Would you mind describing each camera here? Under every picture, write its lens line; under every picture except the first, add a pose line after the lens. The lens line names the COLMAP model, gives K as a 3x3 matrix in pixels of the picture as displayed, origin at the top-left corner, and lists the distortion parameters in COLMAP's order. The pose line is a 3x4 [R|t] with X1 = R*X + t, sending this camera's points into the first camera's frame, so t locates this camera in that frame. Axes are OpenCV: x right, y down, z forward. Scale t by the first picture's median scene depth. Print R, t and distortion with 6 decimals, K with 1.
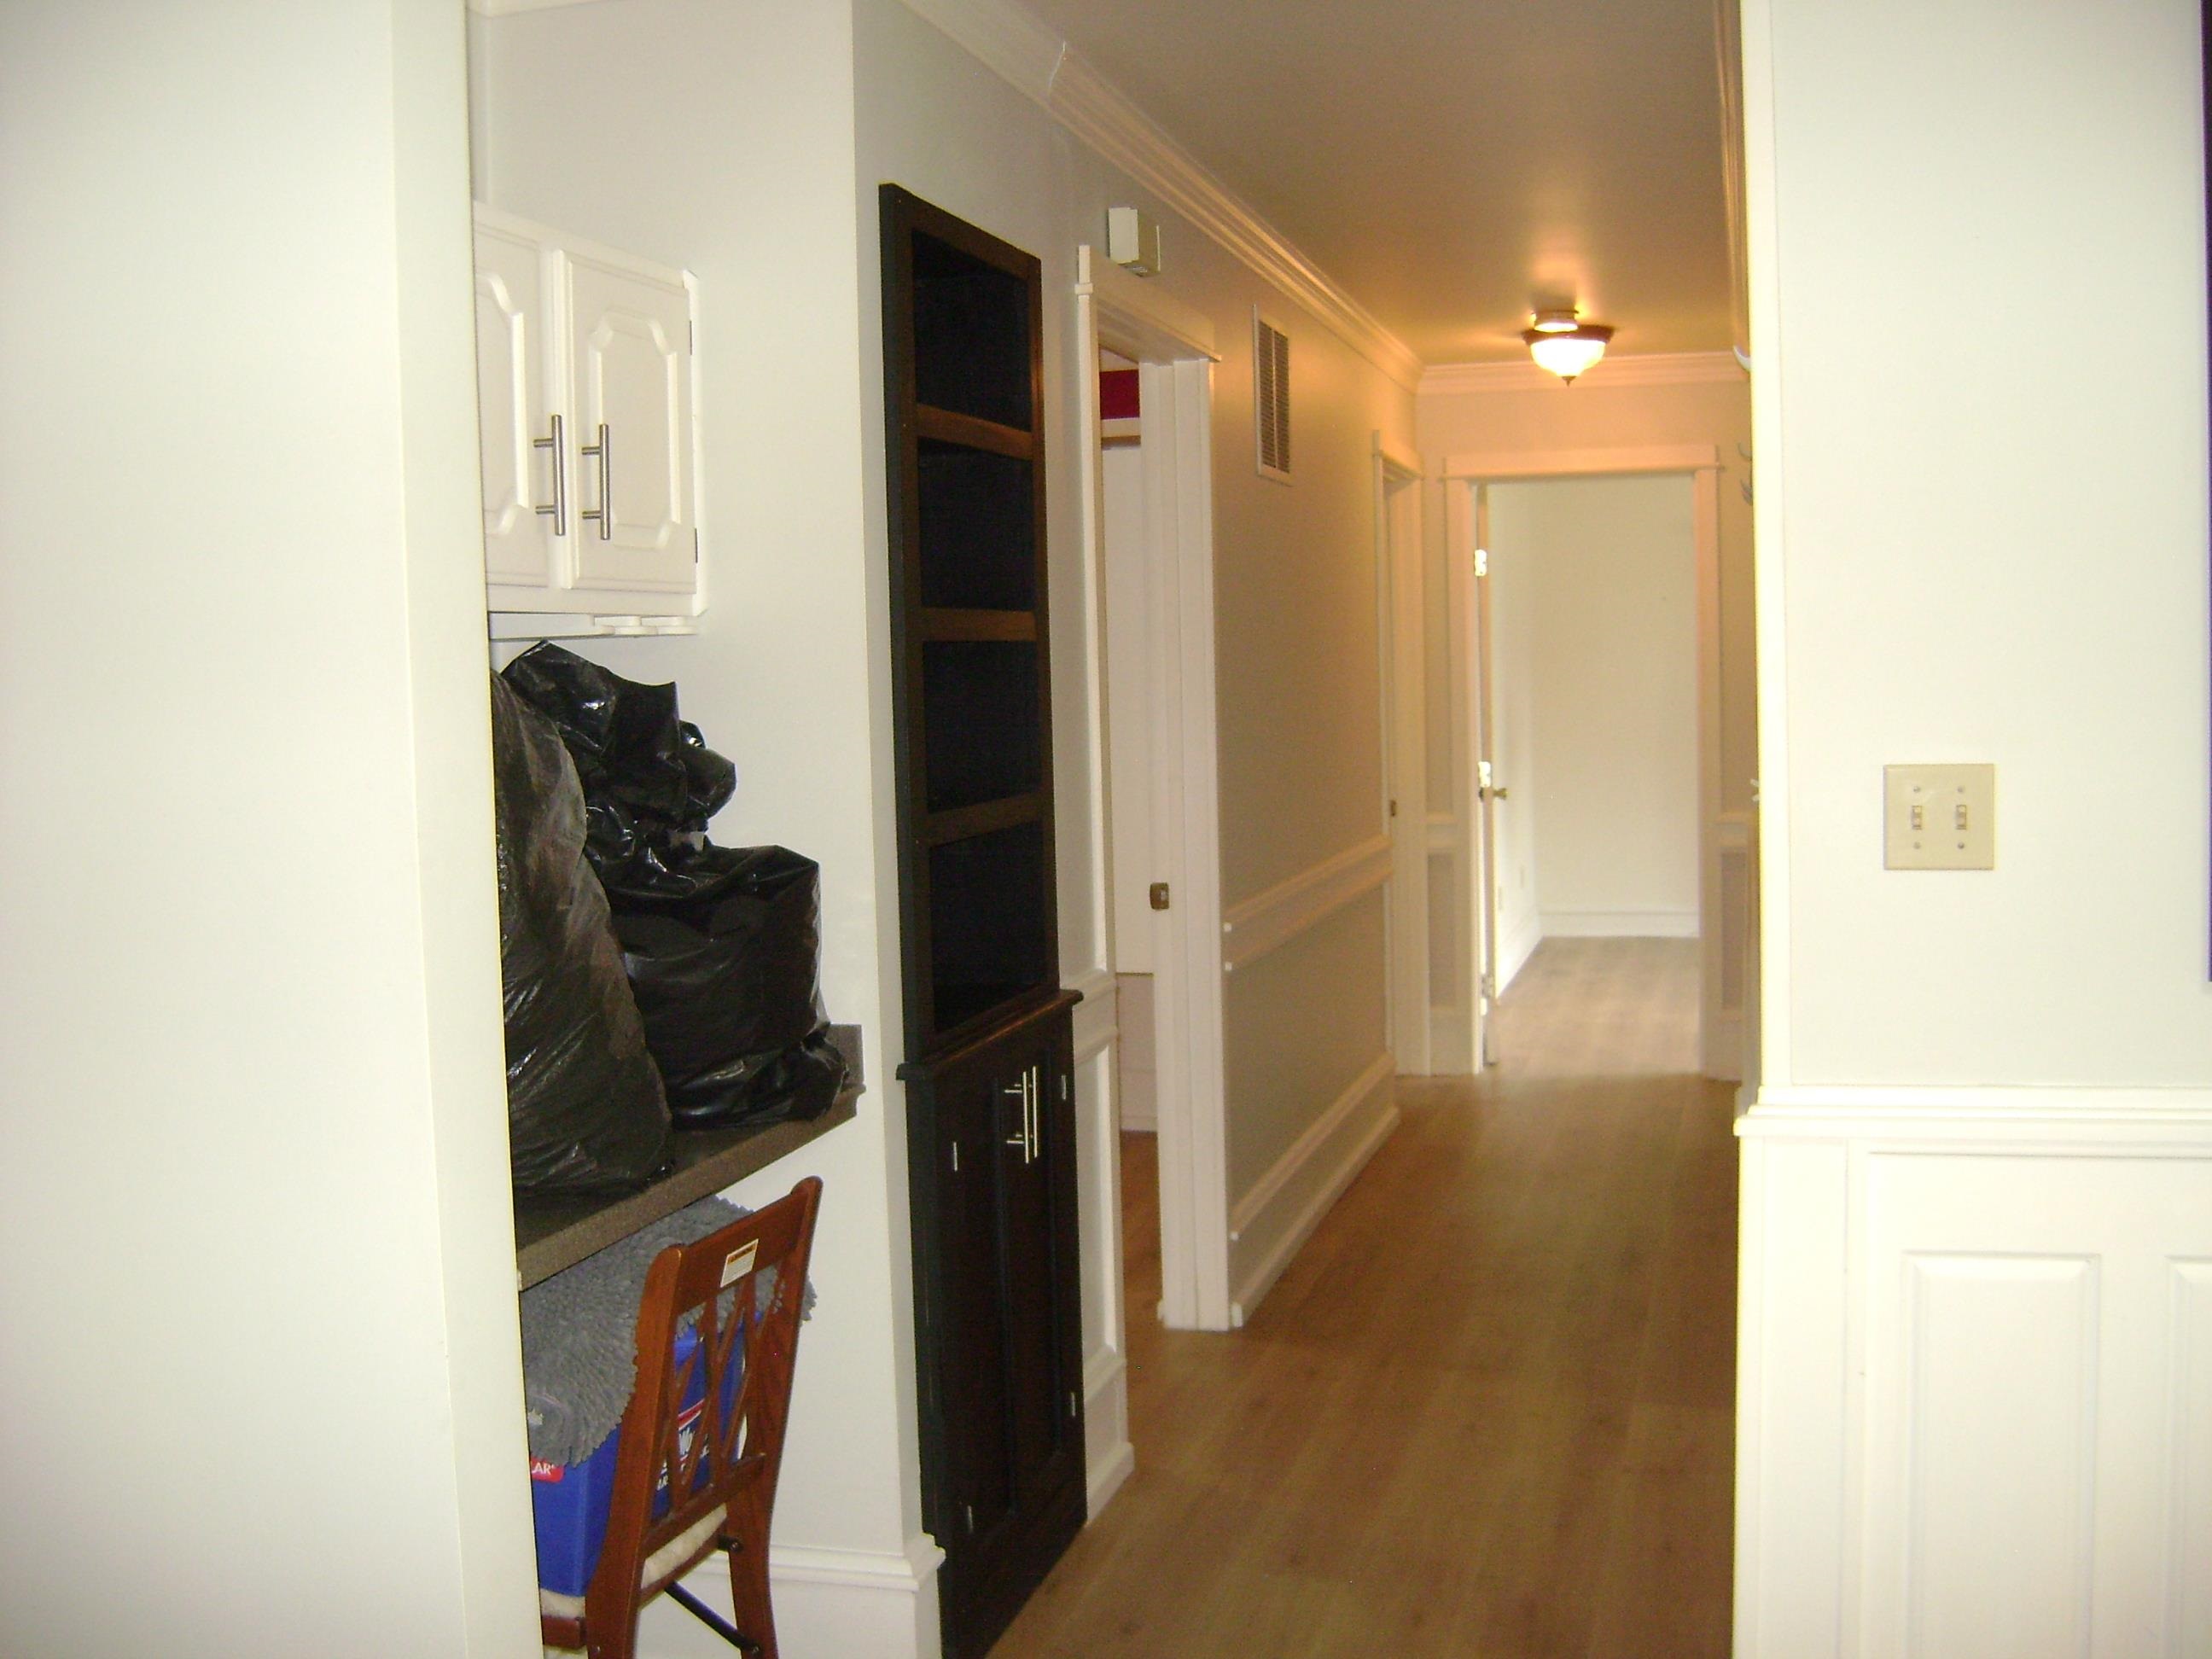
lens RADIAL K [[2266.9, 0, 1104.4], [0, 2266.9, 828.0], [0, 0, 1]] dist [-0.116084, 0.000000]
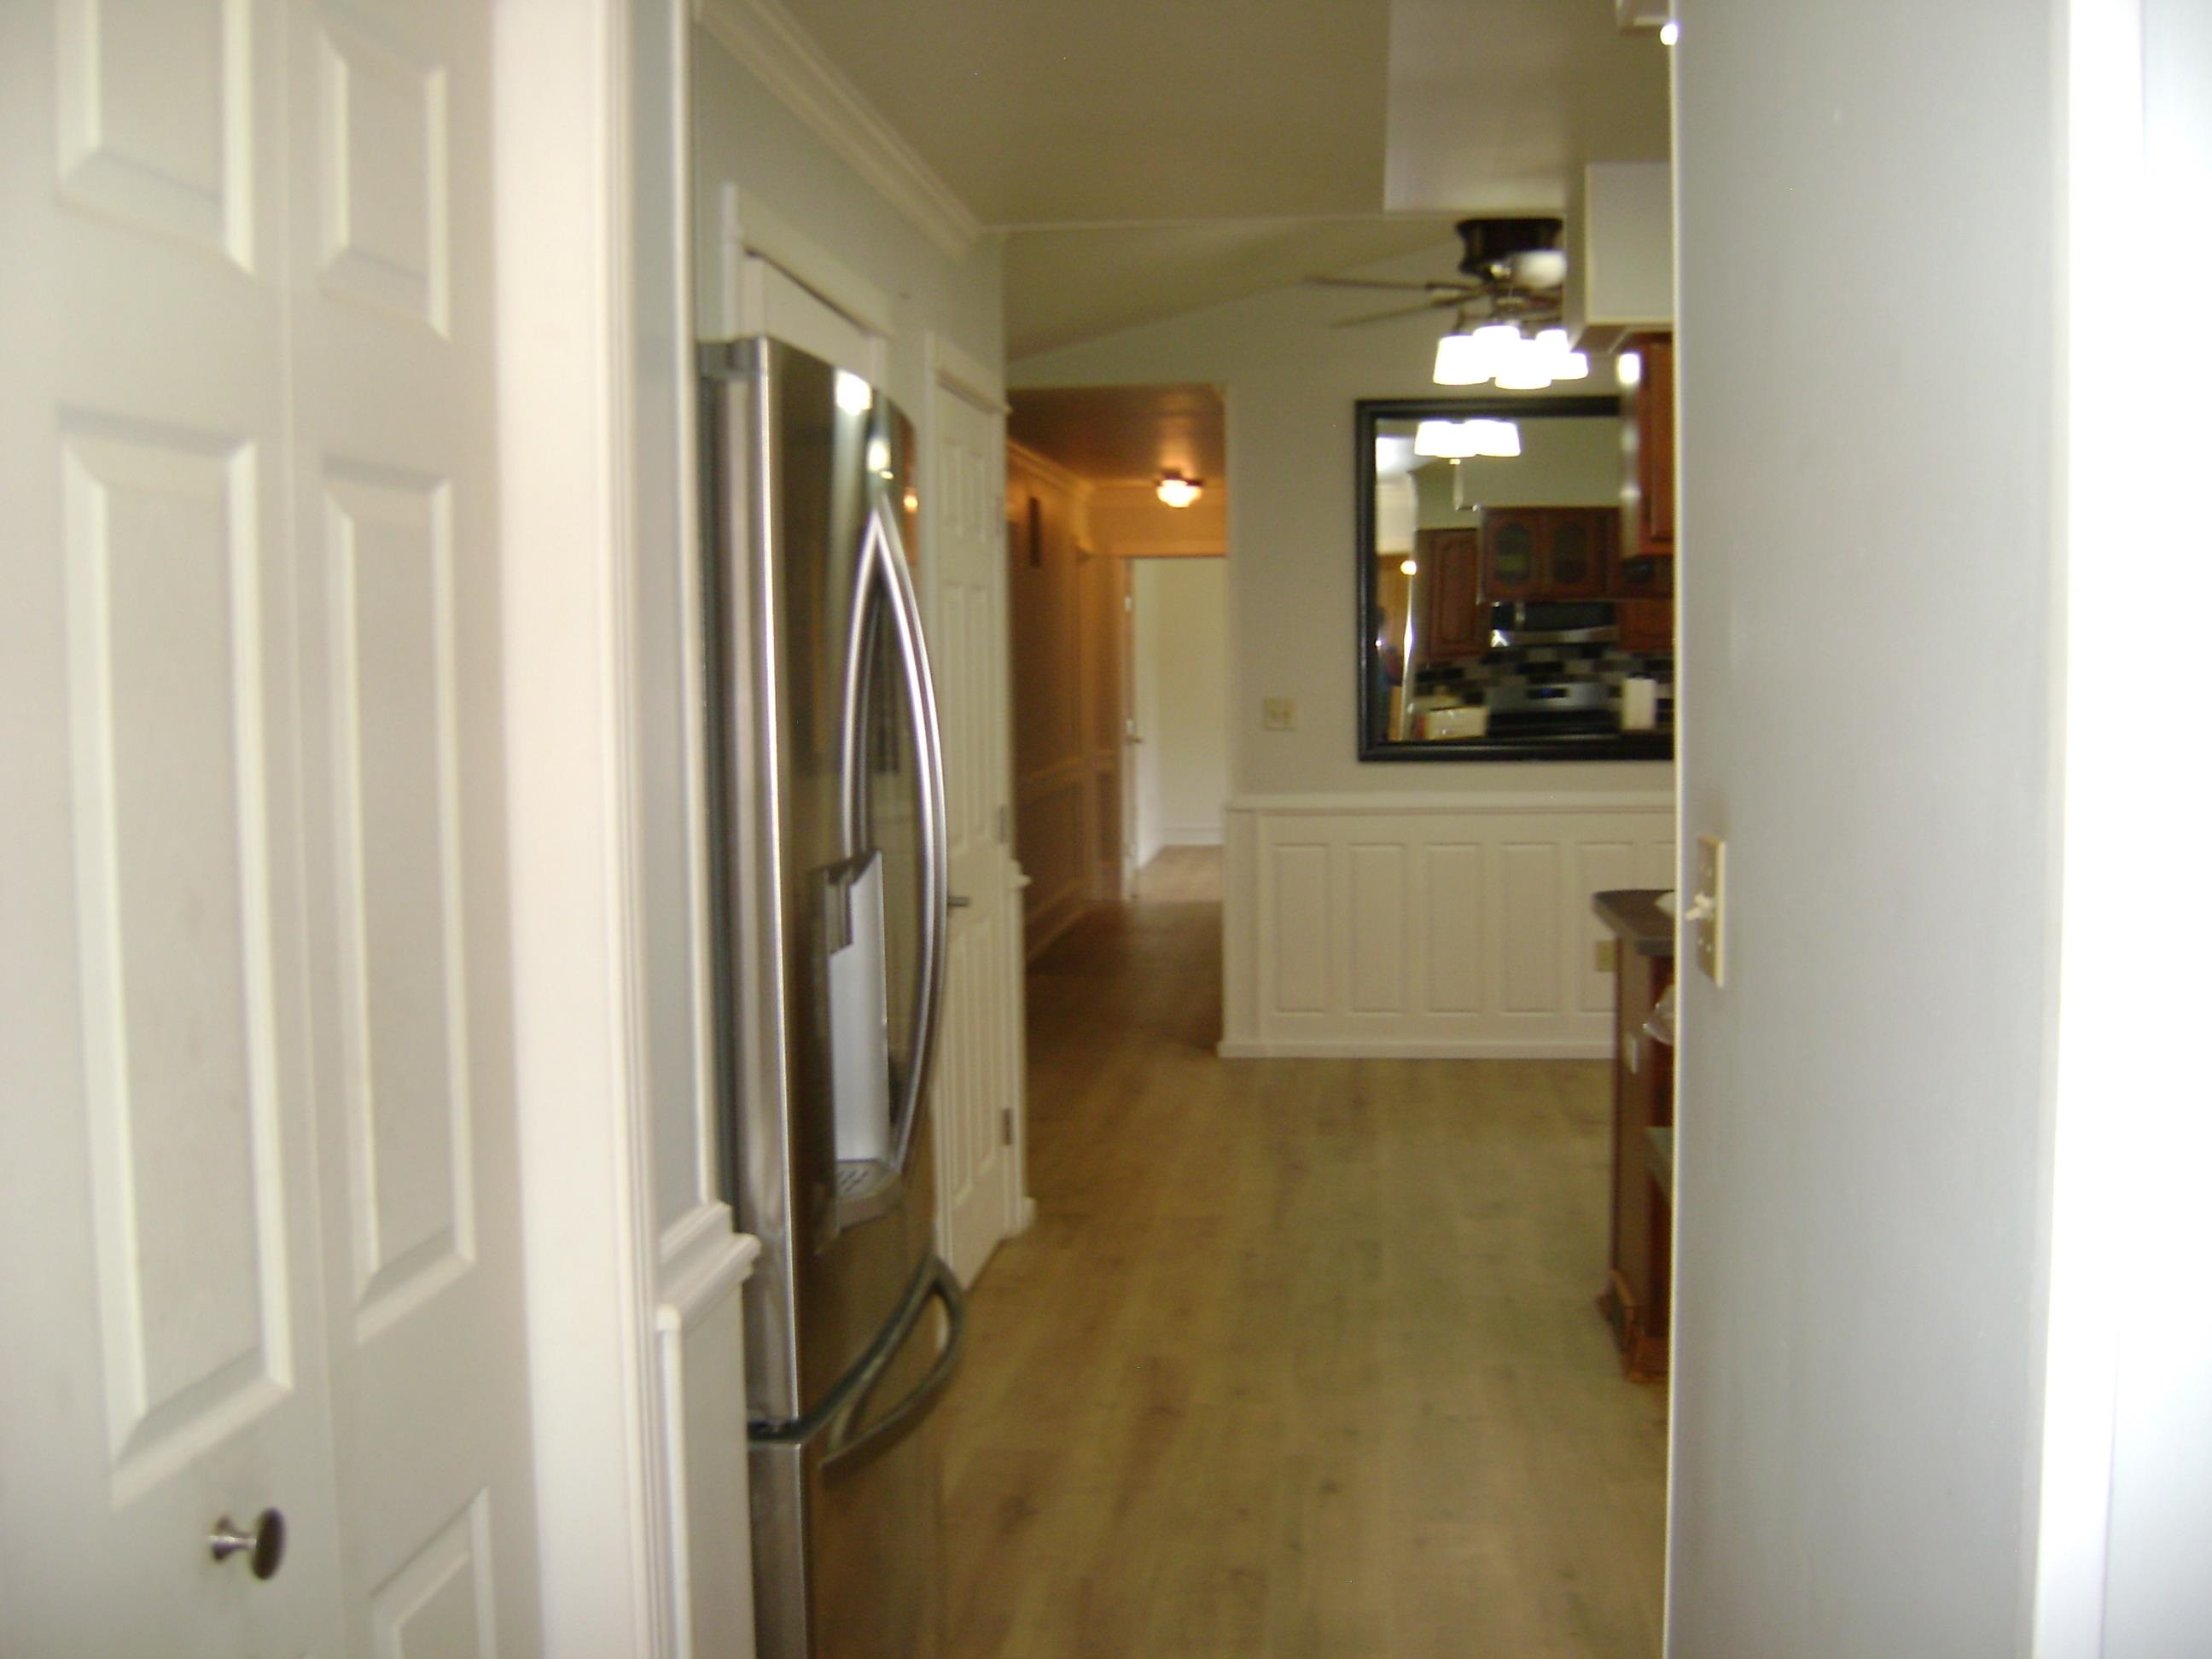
lens RADIAL K [[2266.9, 0, 1107.2], [0, 2266.9, 826.7], [0, 0, 1]] dist [-0.116084, 0.000000]
pose [[0.986151, 0.001669, 0.165841, -0.141341], [-0.004659, 0.999834, 0.017639, 0.023022], [-0.165784, -0.018168, 0.985995, -0.730660]]
